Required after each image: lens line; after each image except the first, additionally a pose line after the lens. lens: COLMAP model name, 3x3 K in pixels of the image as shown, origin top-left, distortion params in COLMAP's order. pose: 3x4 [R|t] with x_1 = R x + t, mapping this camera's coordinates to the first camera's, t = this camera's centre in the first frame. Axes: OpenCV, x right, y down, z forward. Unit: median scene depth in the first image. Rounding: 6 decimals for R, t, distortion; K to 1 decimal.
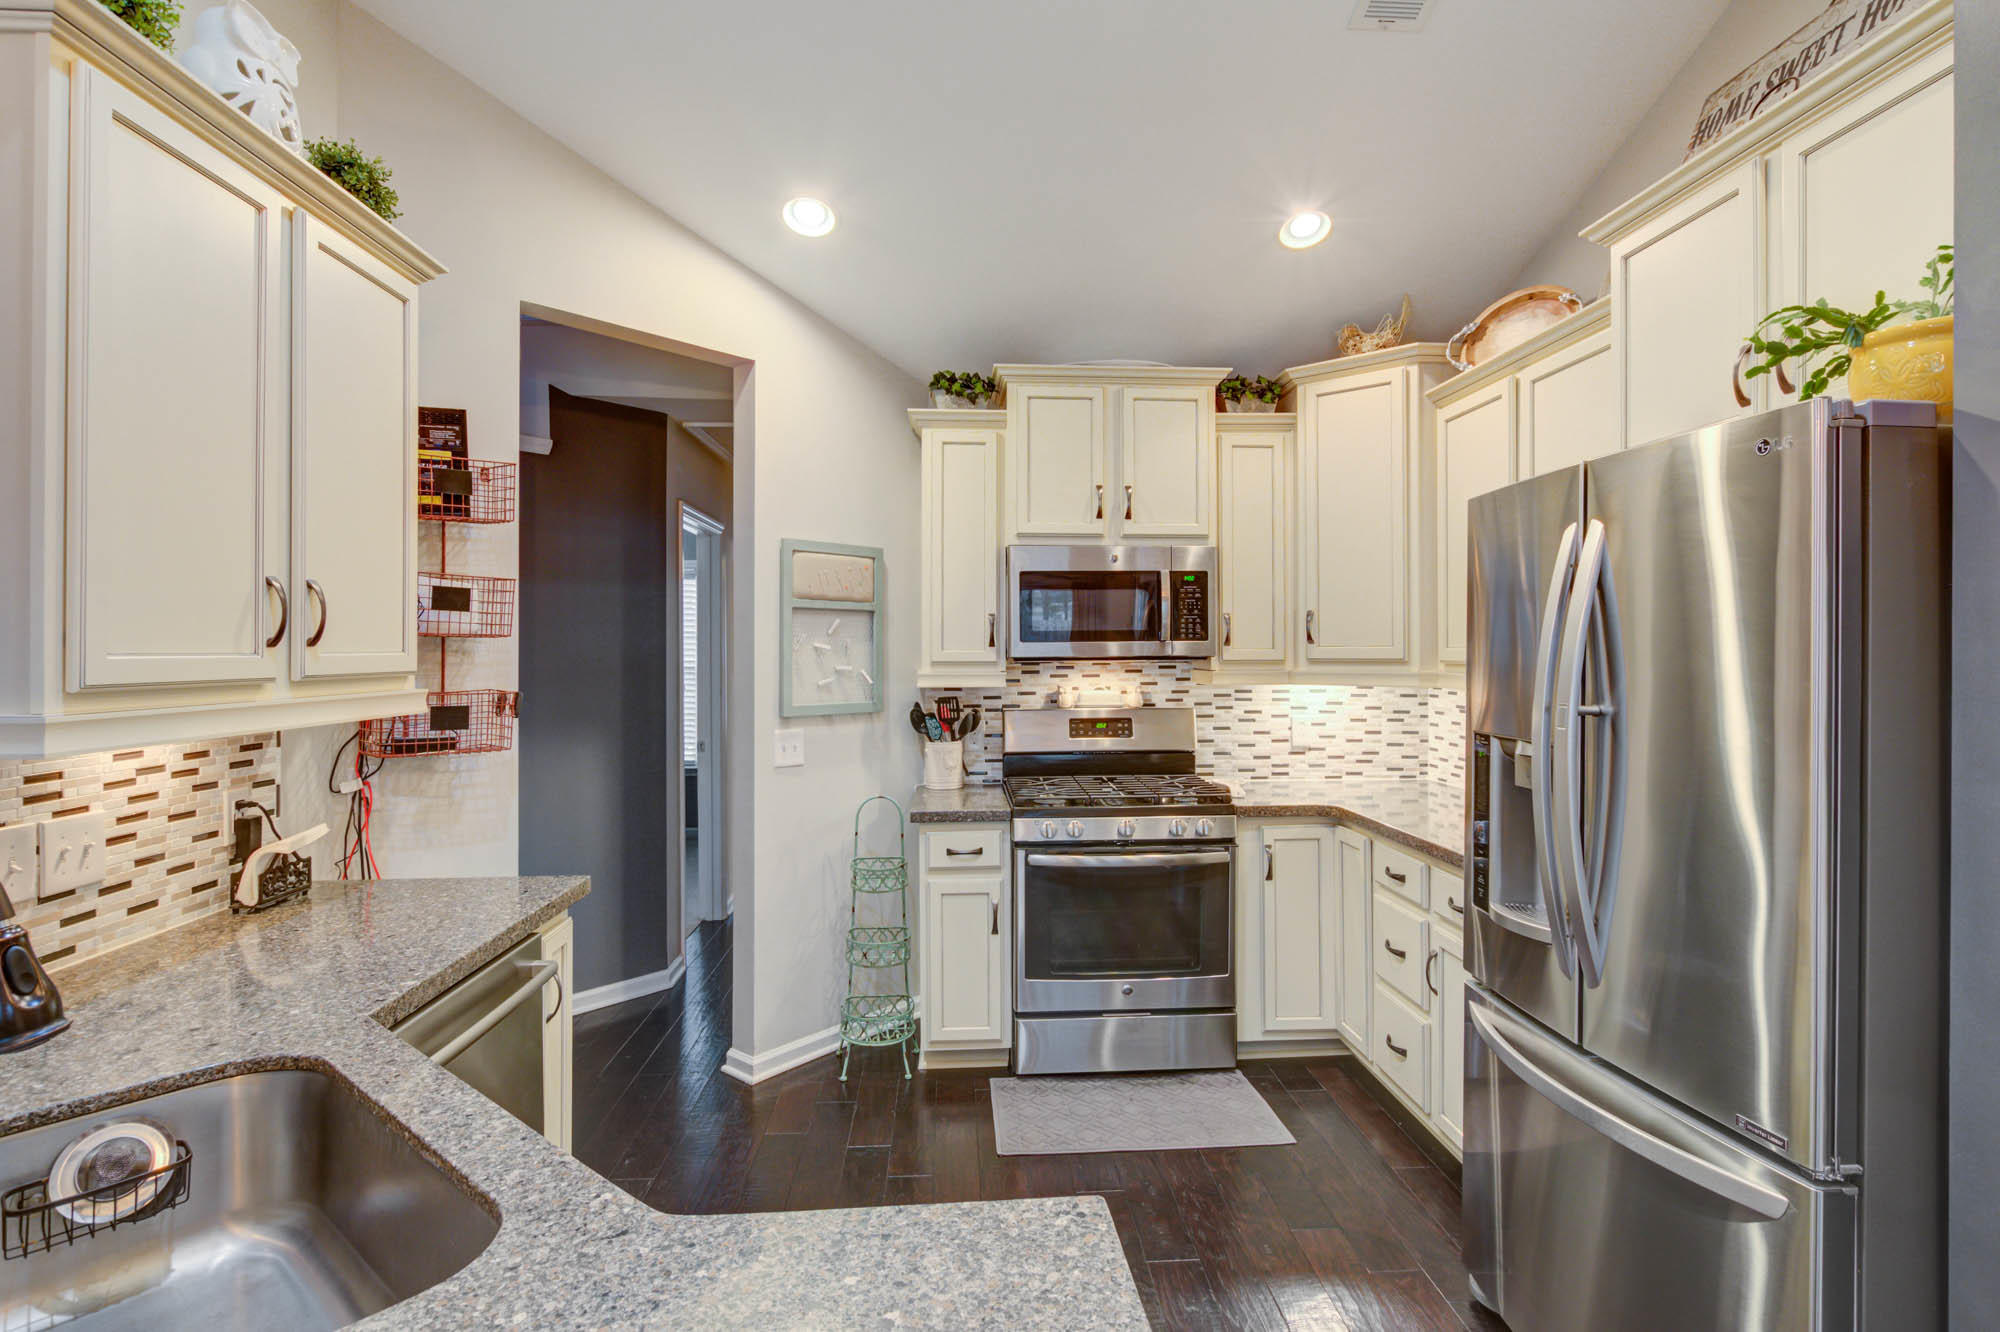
lens RADIAL K [[1044.5, 0, 982.9], [0, 1044.5, 647.2], [0, 0, 1]] dist [-0.001276, 0.002275]
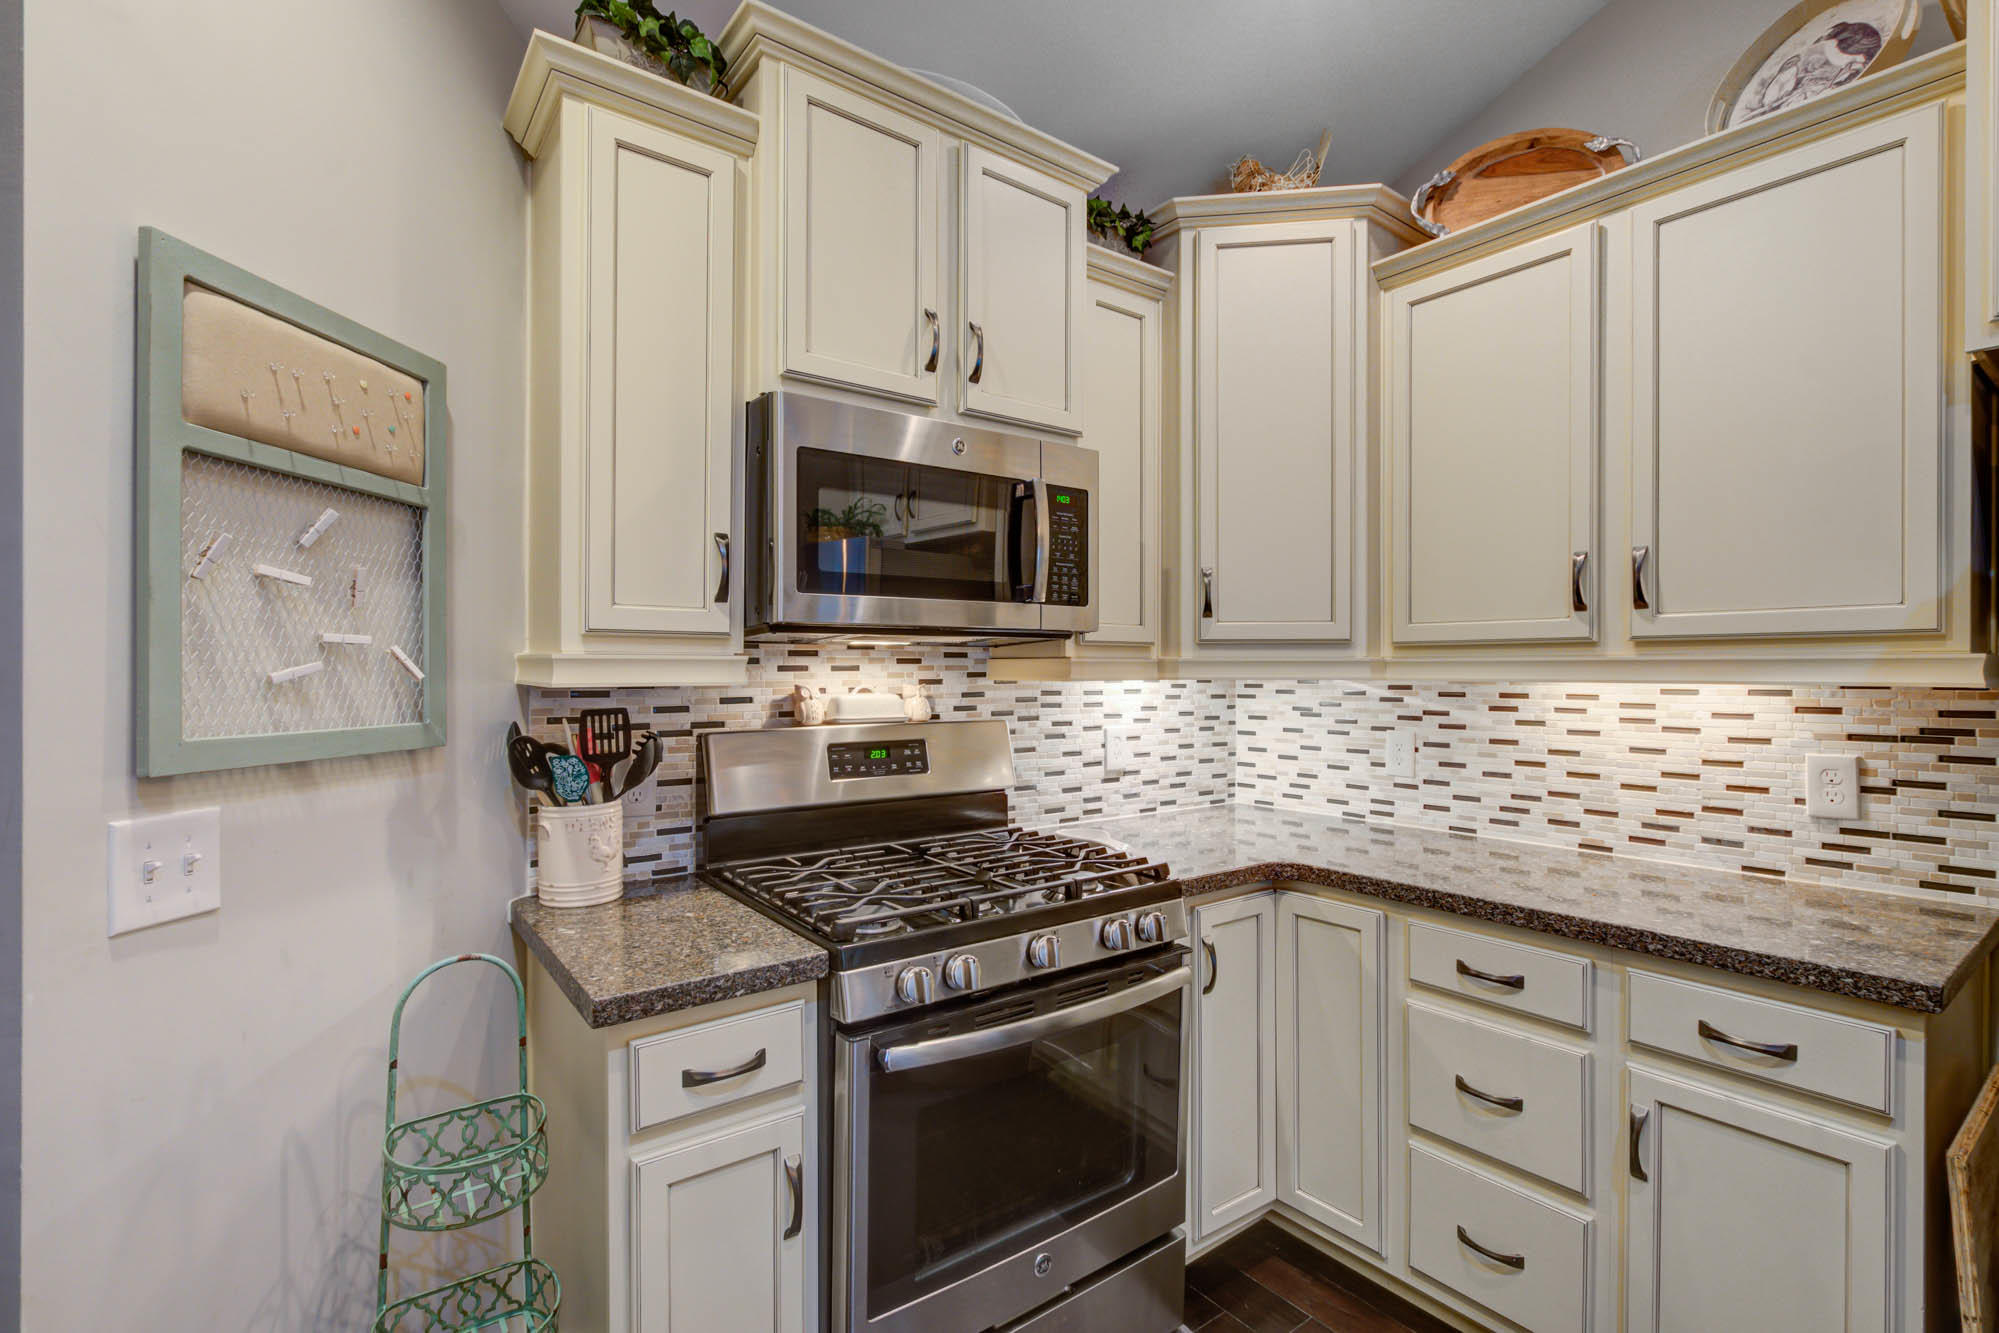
lens RADIAL K [[968.8, 0, 1047.1], [0, 968.8, 670.8], [0, 0, 1]] dist [-0.007355, 0.002591]
pose [[0.819996, 0.002175, 0.572365, -0.122493], [-0.004672, 0.999985, 0.002895, 0.029059], [-0.572350, -0.005048, 0.819994, 0.545747]]
